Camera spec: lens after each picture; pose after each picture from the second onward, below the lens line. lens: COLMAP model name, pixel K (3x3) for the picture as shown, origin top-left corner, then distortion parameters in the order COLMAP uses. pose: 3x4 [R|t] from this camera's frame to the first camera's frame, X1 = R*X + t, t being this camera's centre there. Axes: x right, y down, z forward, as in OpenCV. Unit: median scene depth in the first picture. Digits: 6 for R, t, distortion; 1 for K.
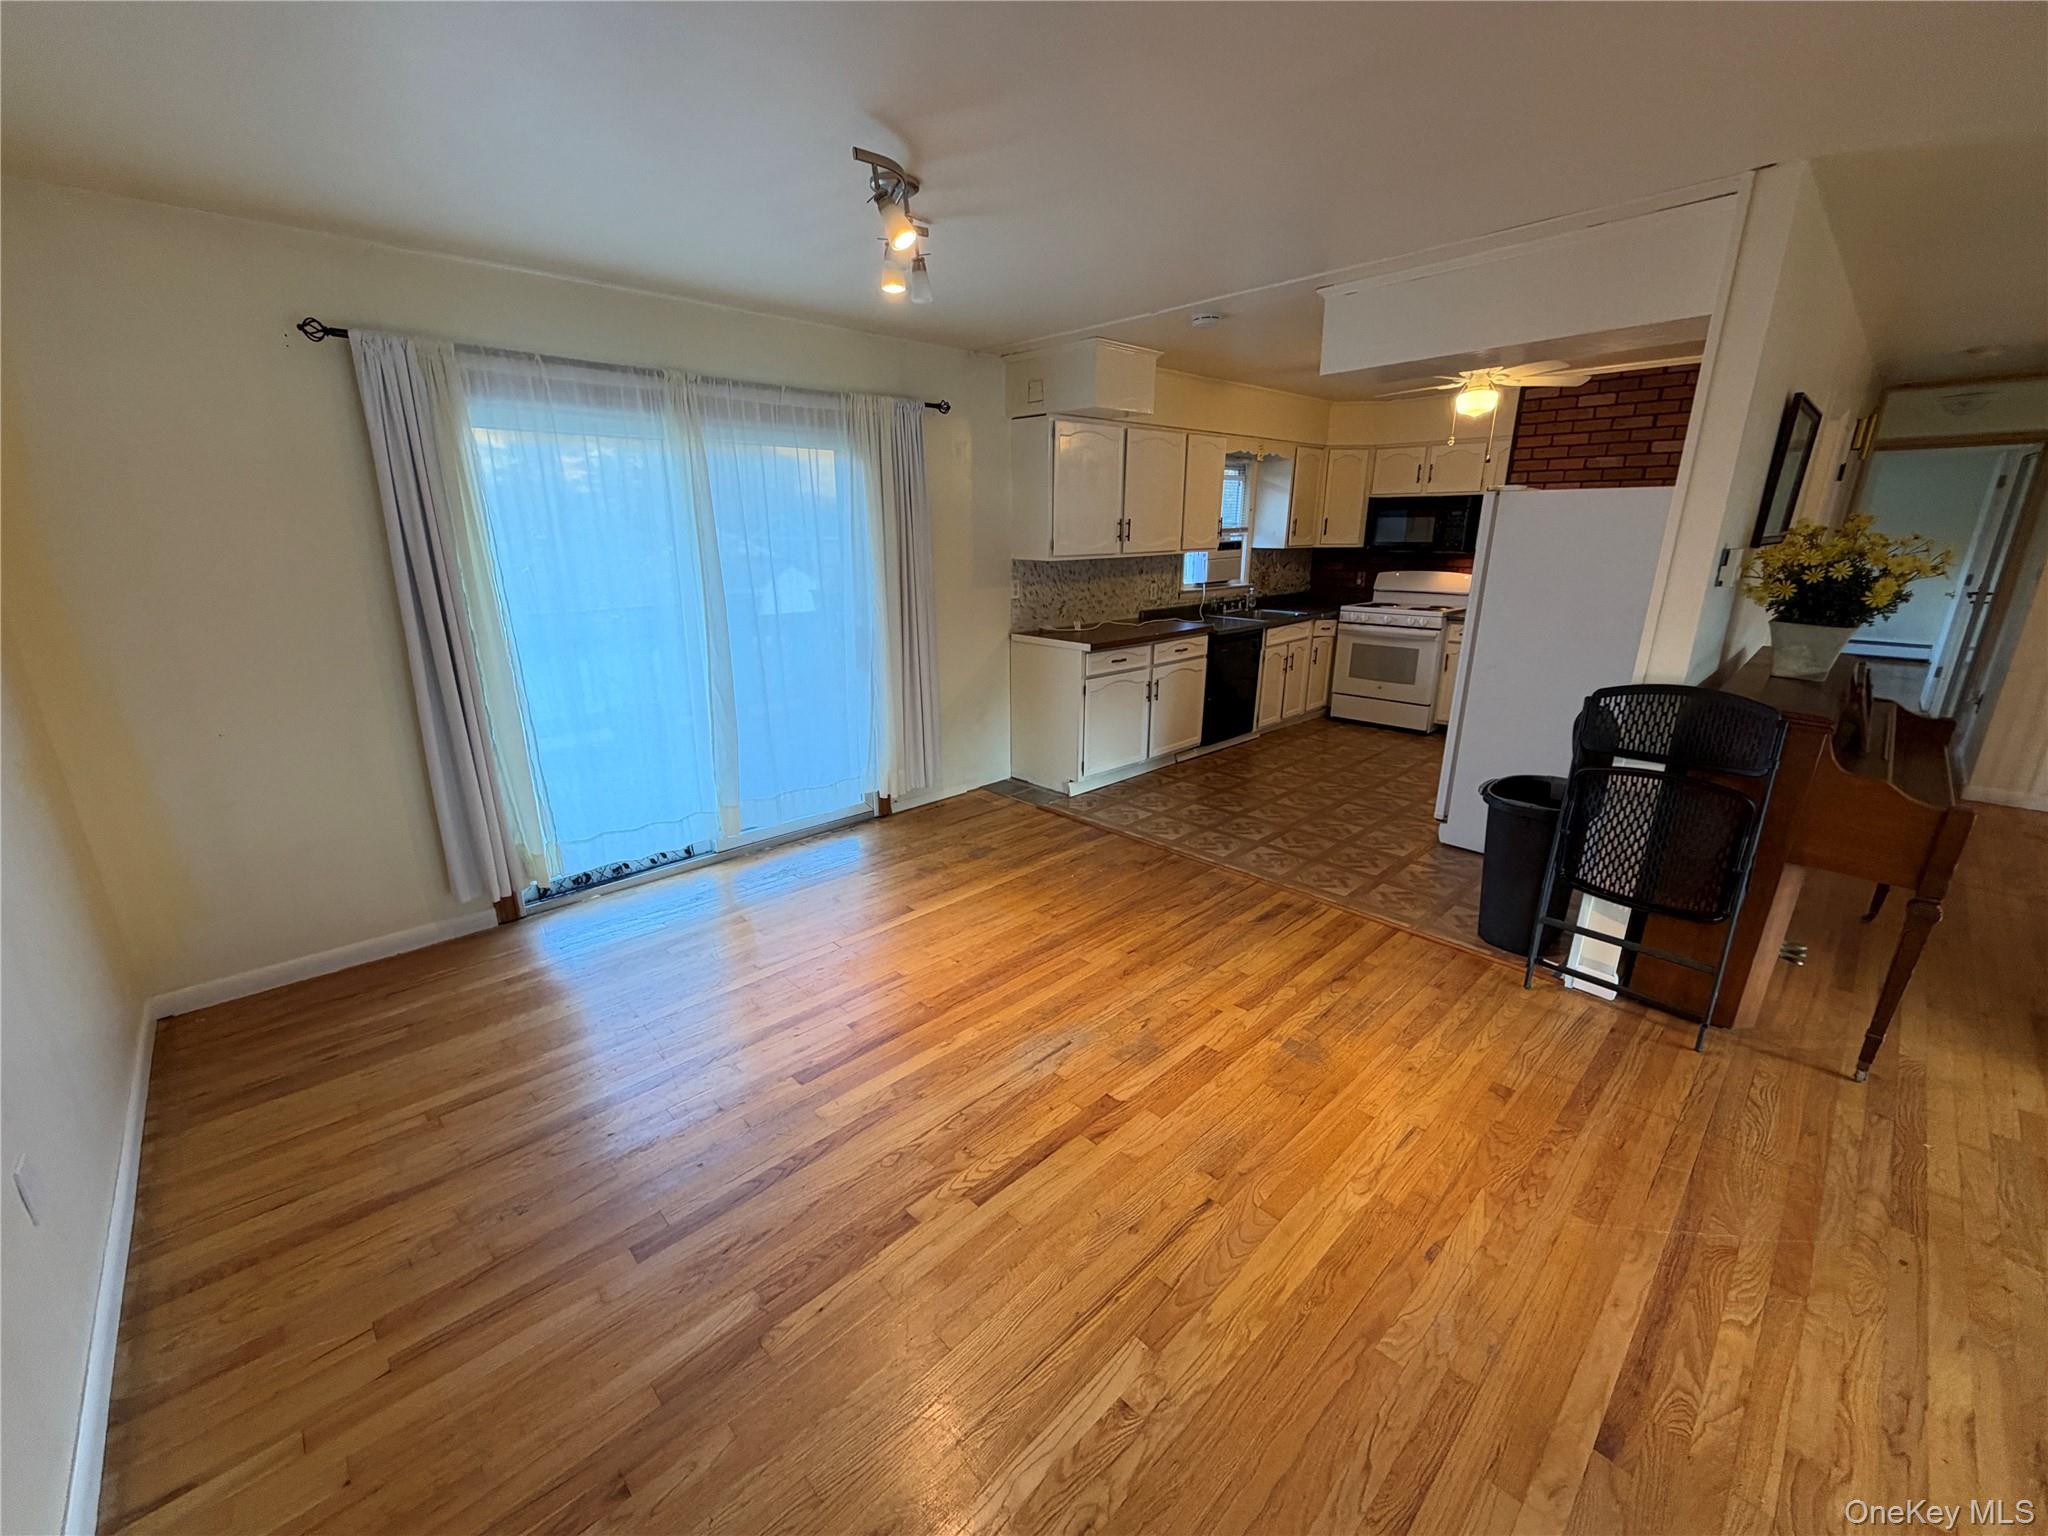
lens RADIAL K [[816.0, 0, 1018.0], [0, 816.0, 772.5], [0, 0, 1]] dist [-0.000908, -0.000414]
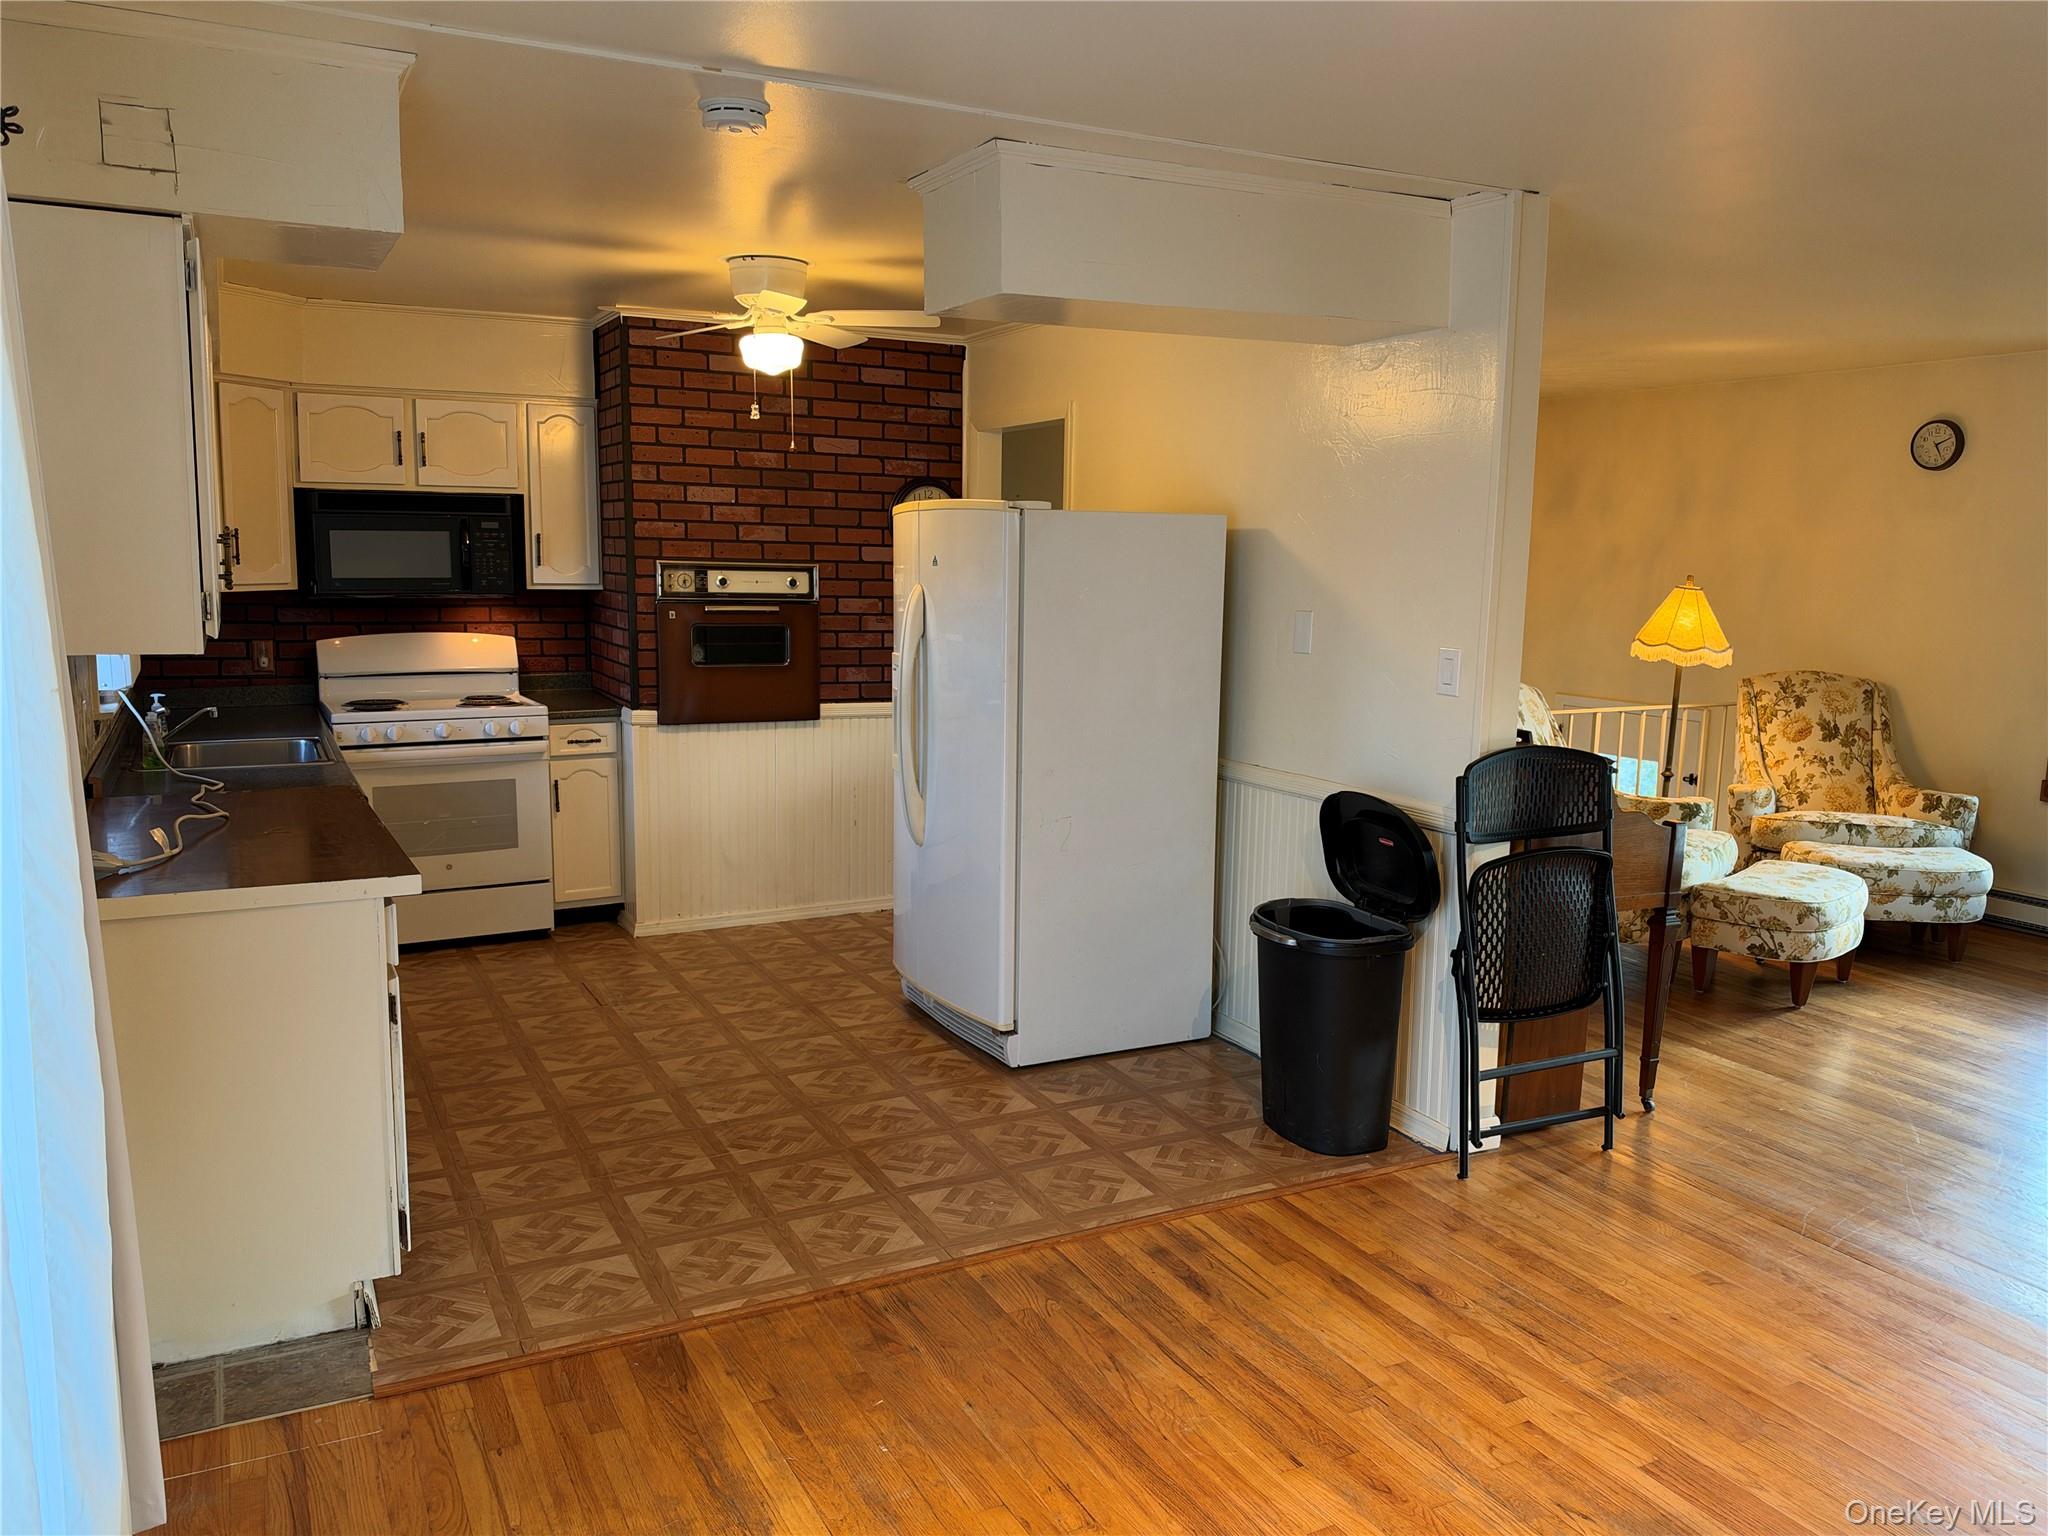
lens RADIAL K [[1510.7, 0, 1039.5], [0, 1510.7, 779.0], [0, 0, 1]] dist [0.023815, -0.024499]
pose [[0.268546, -0.136023, 0.953615, -0.448245], [0.262986, 0.962723, 0.063263, -0.164009], [-0.926672, 0.233798, 0.294308, 0.536030]]
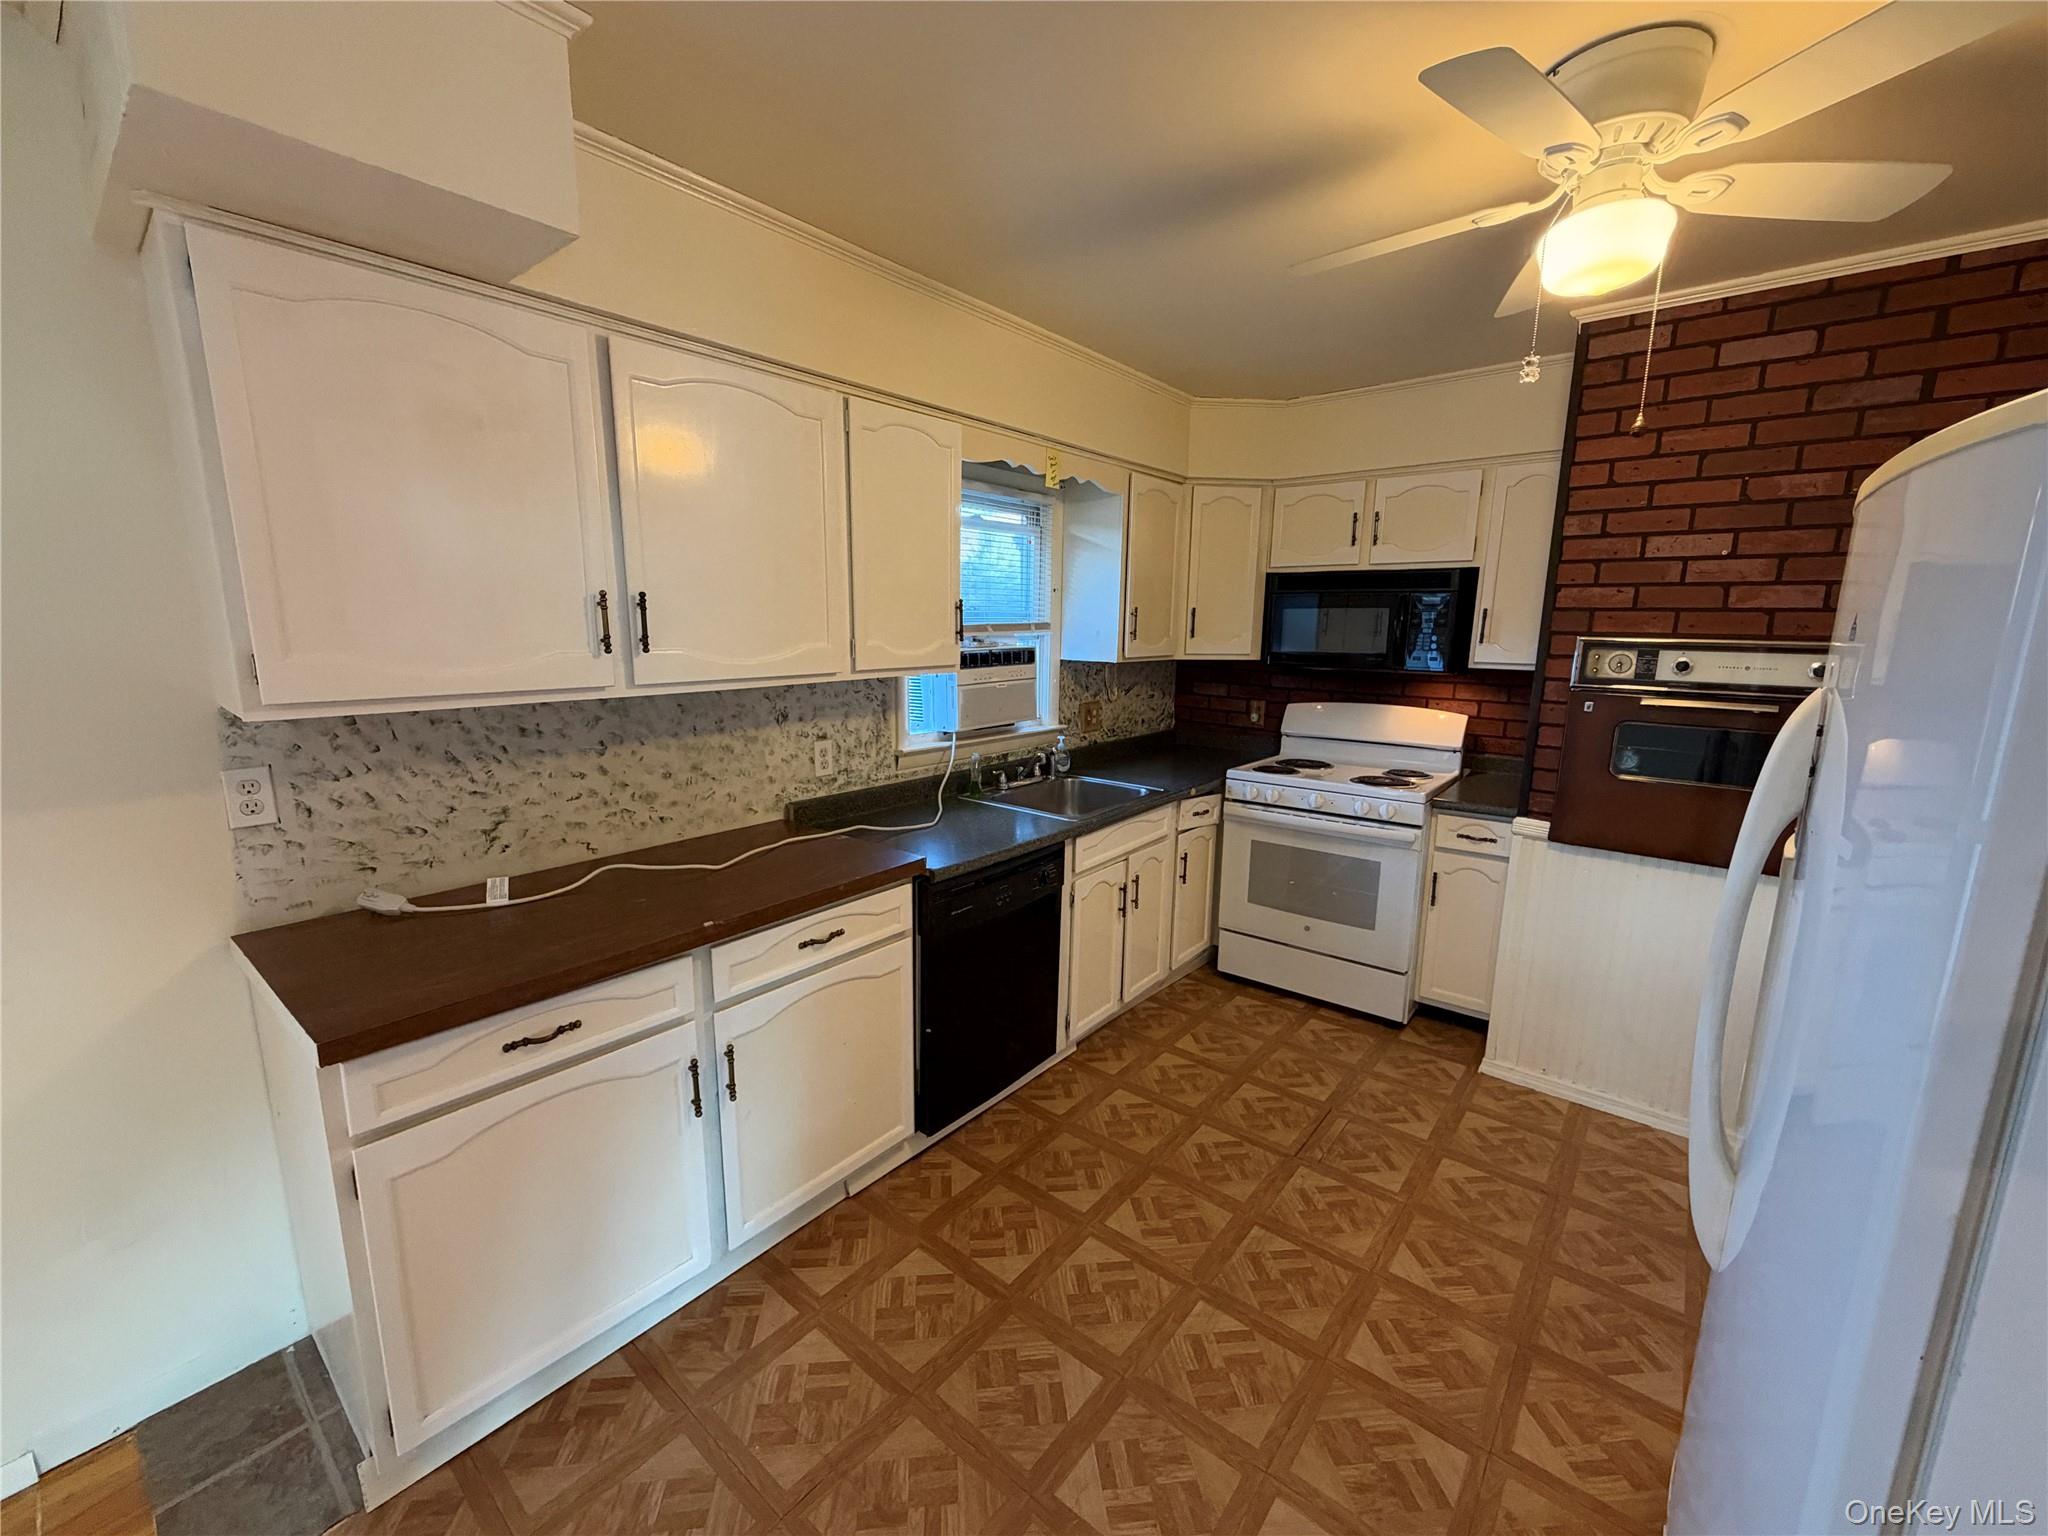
lens RADIAL K [[816.0, 0, 1016.0], [0, 816.0, 772.3], [0, 0, 1]] dist [-0.000908, -0.000414]
pose [[0.992771, -0.008065, 0.119751, 0.274565], [0.021341, 0.993702, -0.110000, -0.205311], [-0.118110, 0.111760, 0.986691, 0.689904]]
